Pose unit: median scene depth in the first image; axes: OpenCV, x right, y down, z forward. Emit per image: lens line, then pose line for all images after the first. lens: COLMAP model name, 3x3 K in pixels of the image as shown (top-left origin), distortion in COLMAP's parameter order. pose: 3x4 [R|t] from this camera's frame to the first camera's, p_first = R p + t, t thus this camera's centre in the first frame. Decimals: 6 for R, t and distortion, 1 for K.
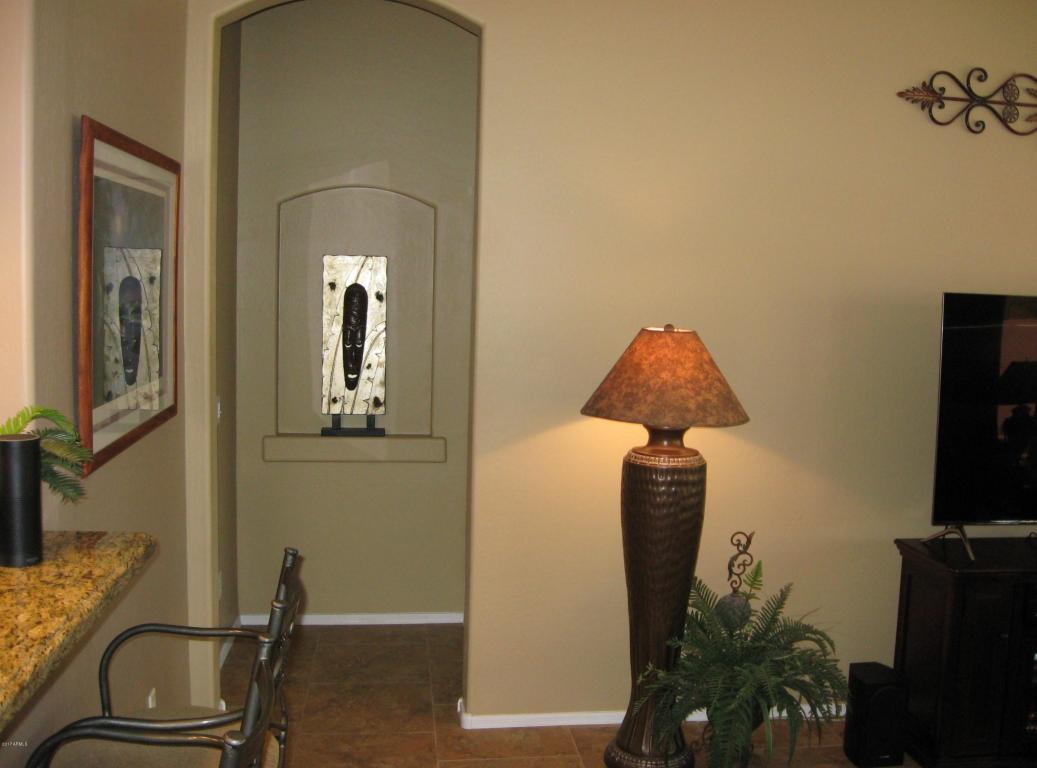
lens RADIAL K [[1090.6, 0, 518.5], [0, 1090.6, 384.0], [0, 0, 1]] dist [-0.125851, 0.013851]
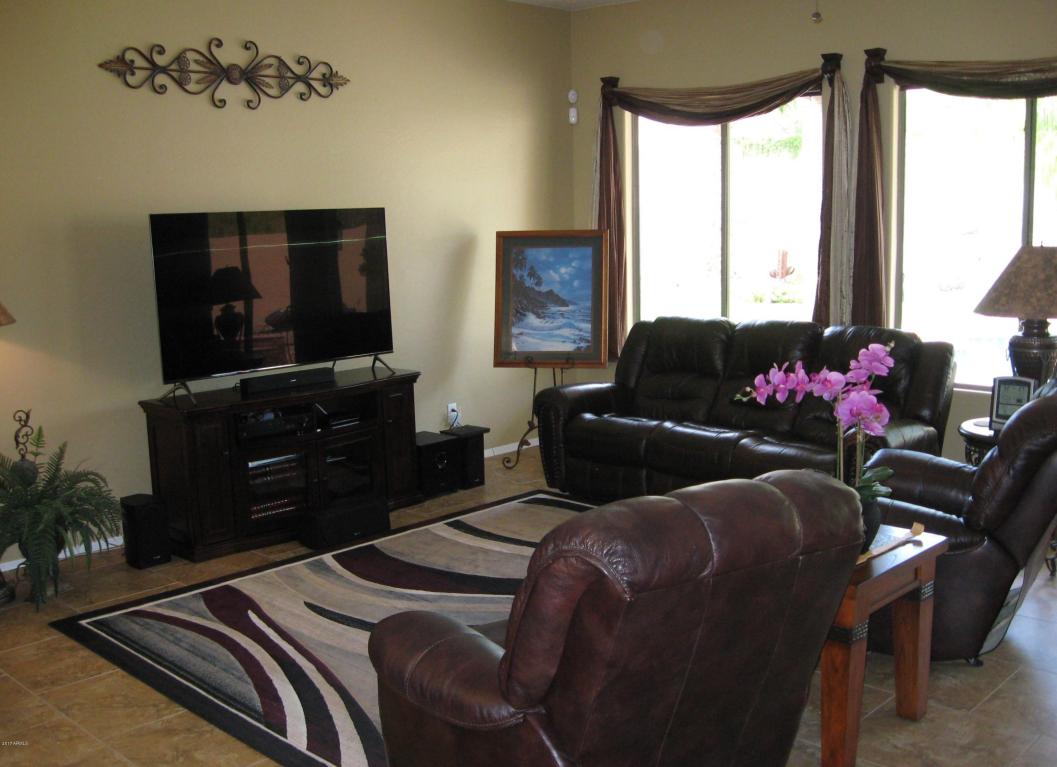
lens RADIAL K [[1119.7, 0, 528.5], [0, 1119.7, 383.5], [0, 0, 1]] dist [-0.099458, -0.001120]
pose [[0.765172, -0.146292, 0.626986, -0.140657], [0.110441, 0.989232, 0.096032, 0.045008], [-0.634283, -0.004235, 0.773089, -0.381894]]
